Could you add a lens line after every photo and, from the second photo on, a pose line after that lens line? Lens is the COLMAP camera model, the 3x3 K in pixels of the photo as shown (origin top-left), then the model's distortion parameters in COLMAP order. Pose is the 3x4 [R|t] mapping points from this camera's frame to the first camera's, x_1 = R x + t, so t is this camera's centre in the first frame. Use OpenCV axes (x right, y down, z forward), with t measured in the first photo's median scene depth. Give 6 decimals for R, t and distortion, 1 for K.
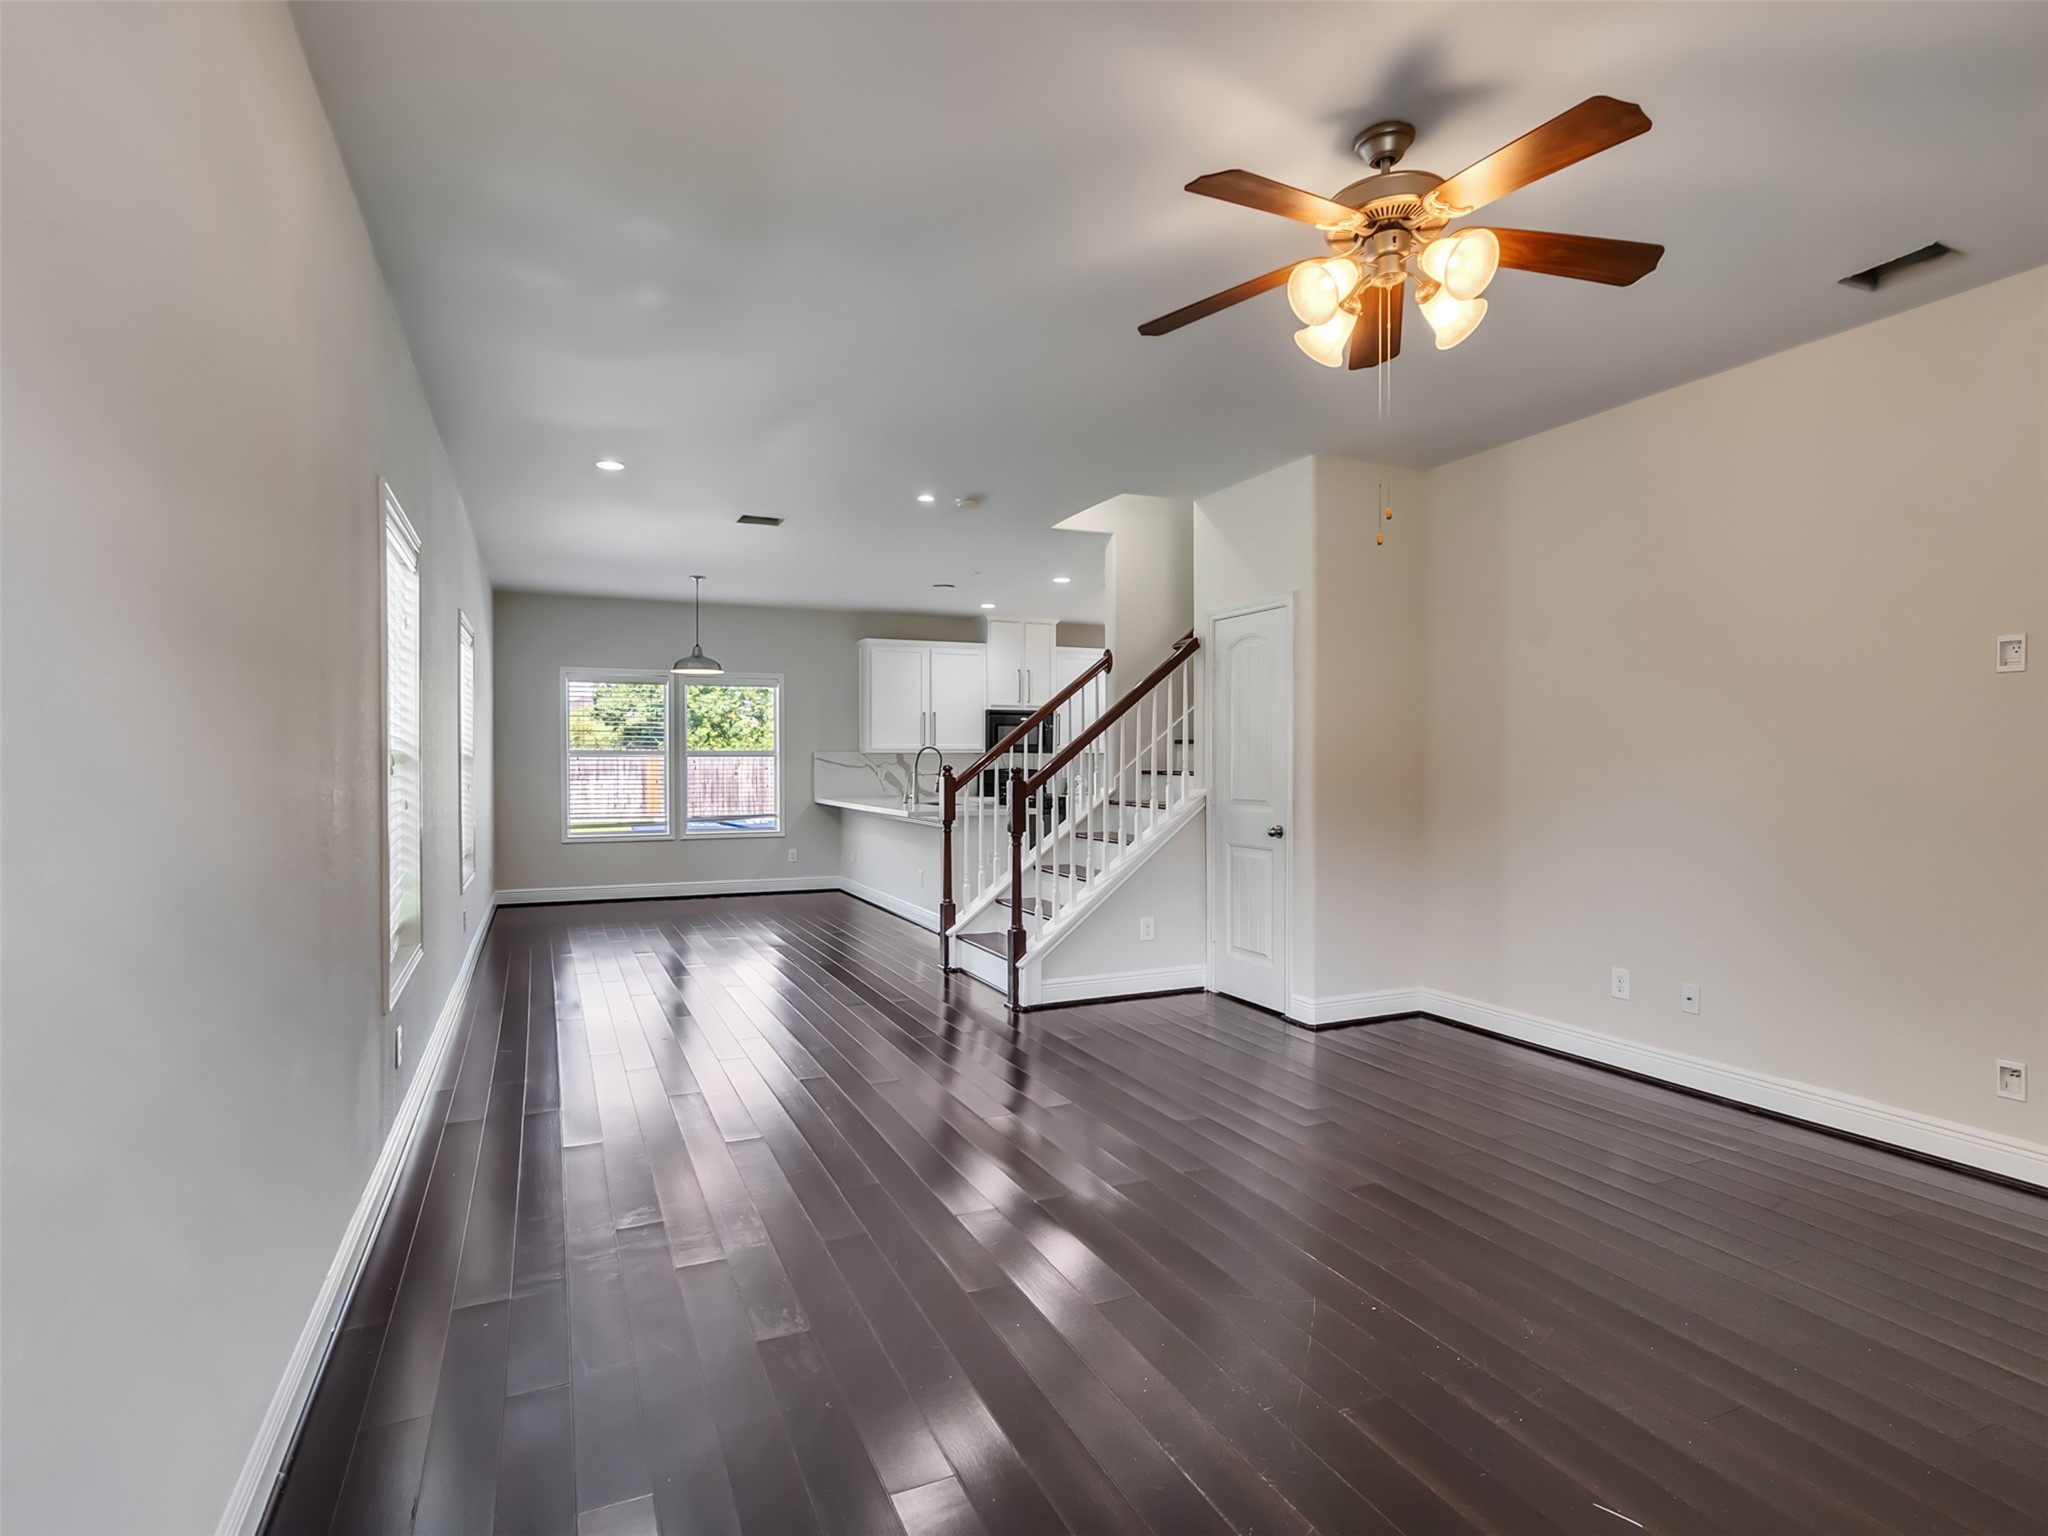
lens RADIAL K [[1042.7, 0, 1014.1], [0, 1042.7, 770.1], [0, 0, 1]] dist [-0.010425, 0.001175]
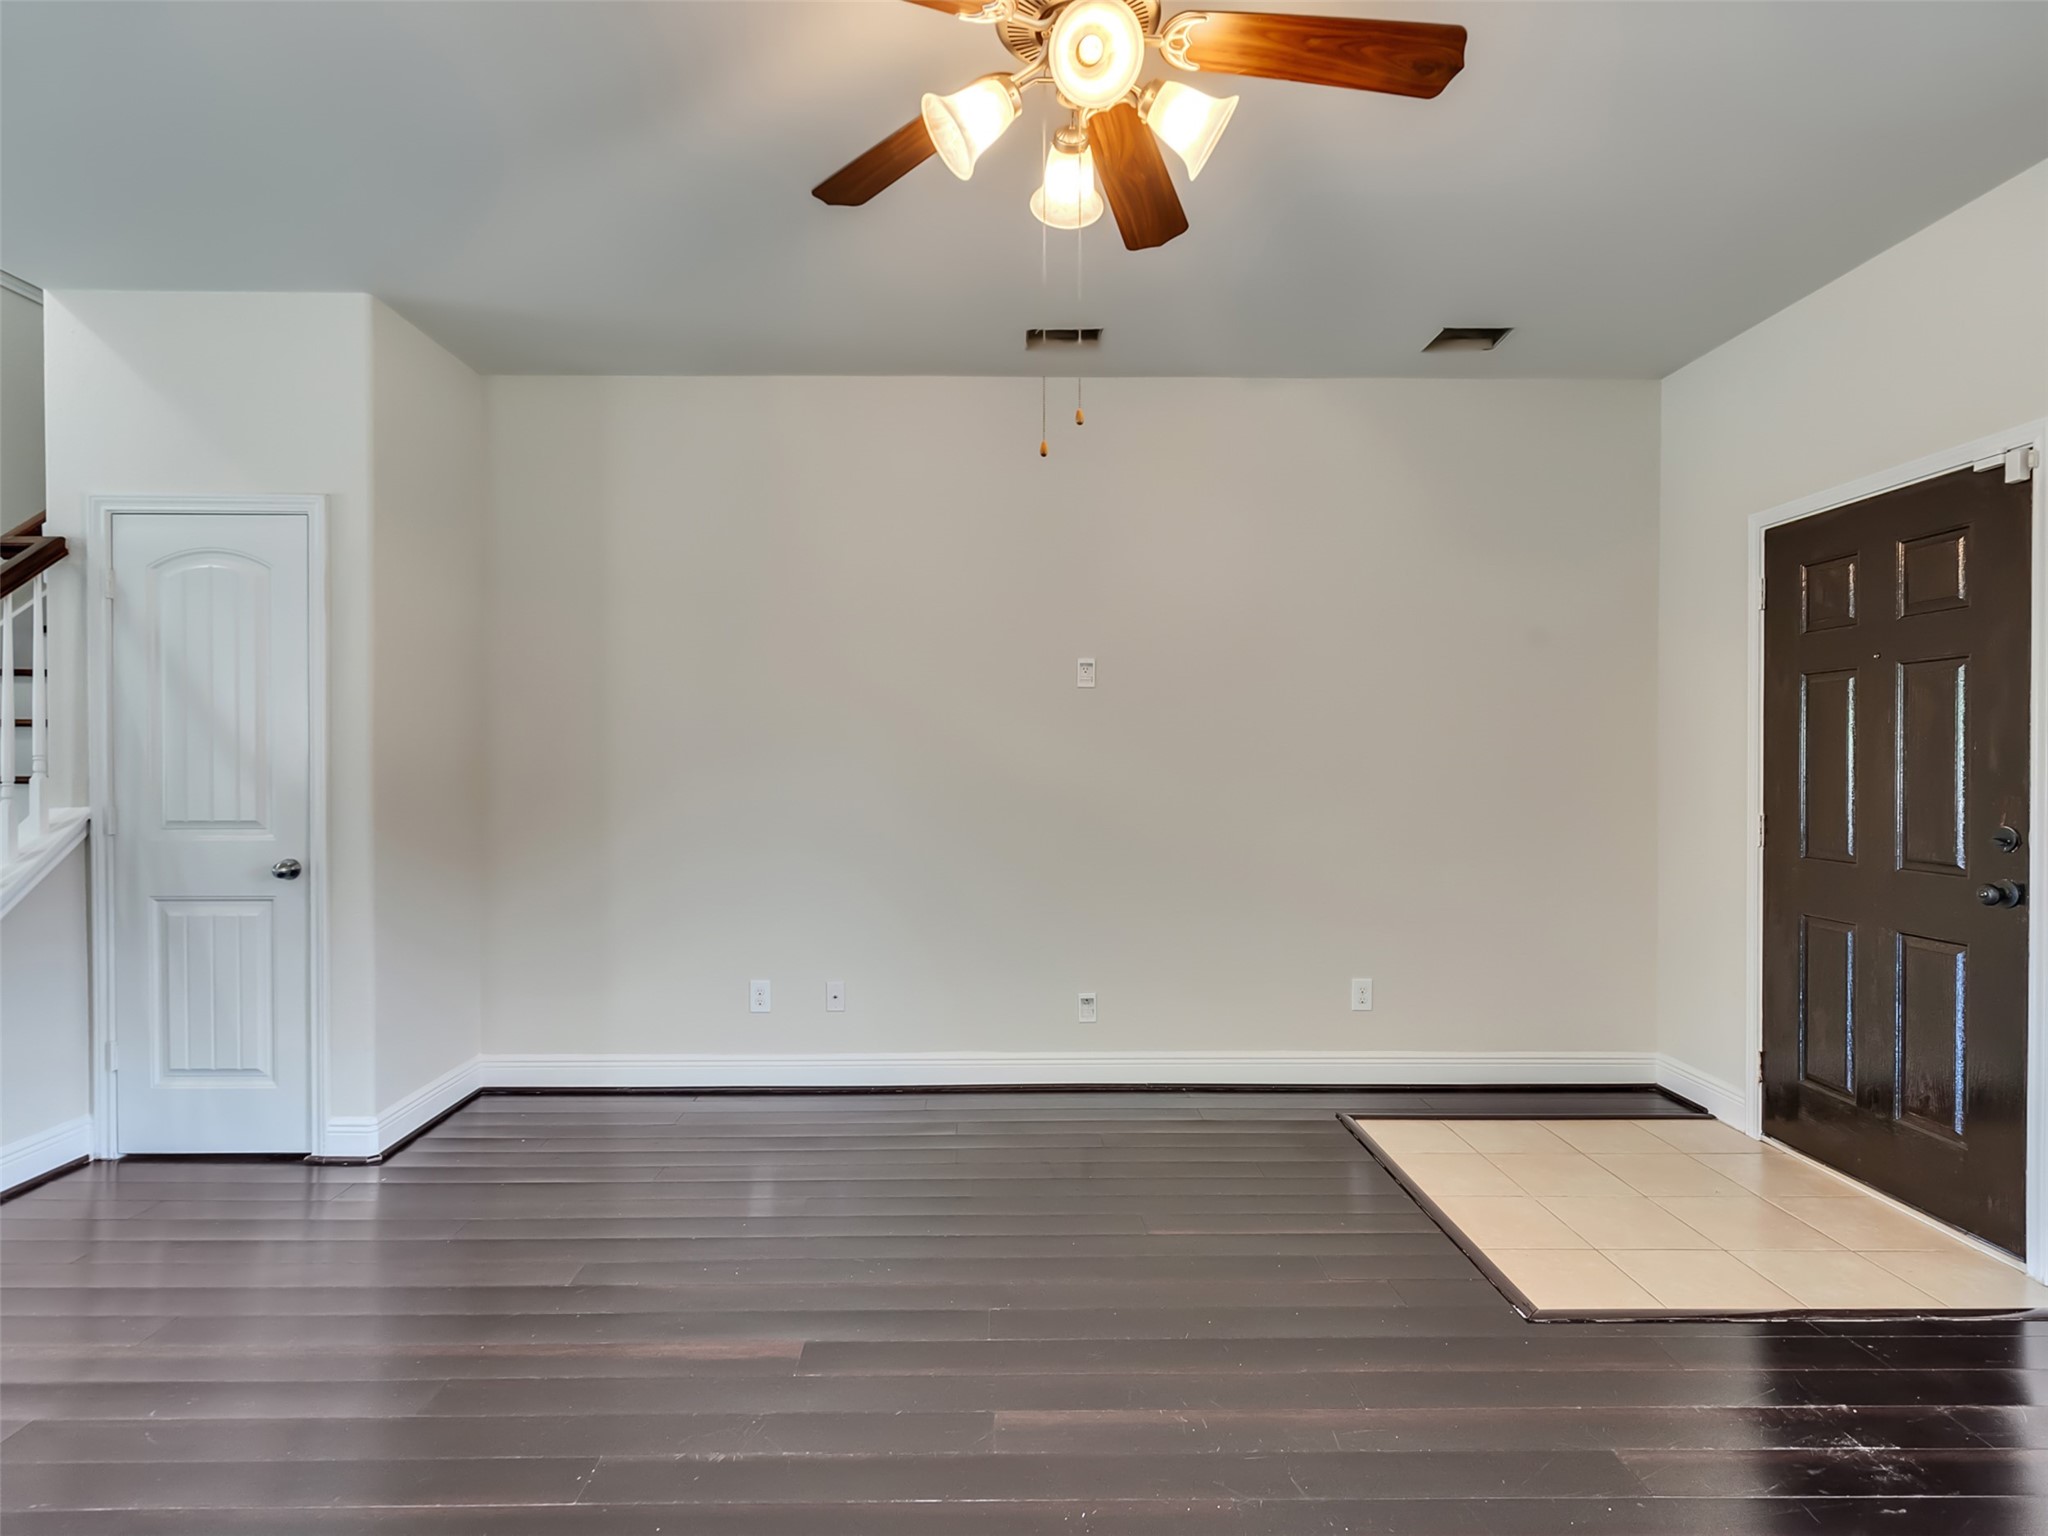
lens RADIAL K [[1042.7, 0, 1020.8], [0, 1042.7, 763.3], [0, 0, 1]] dist [-0.010425, 0.001175]
pose [[0.392951, -0.005501, 0.919543, -0.150579], [0.008646, 0.999960, 0.002287, -0.002969], [-0.919519, 0.007051, 0.392983, 0.345303]]
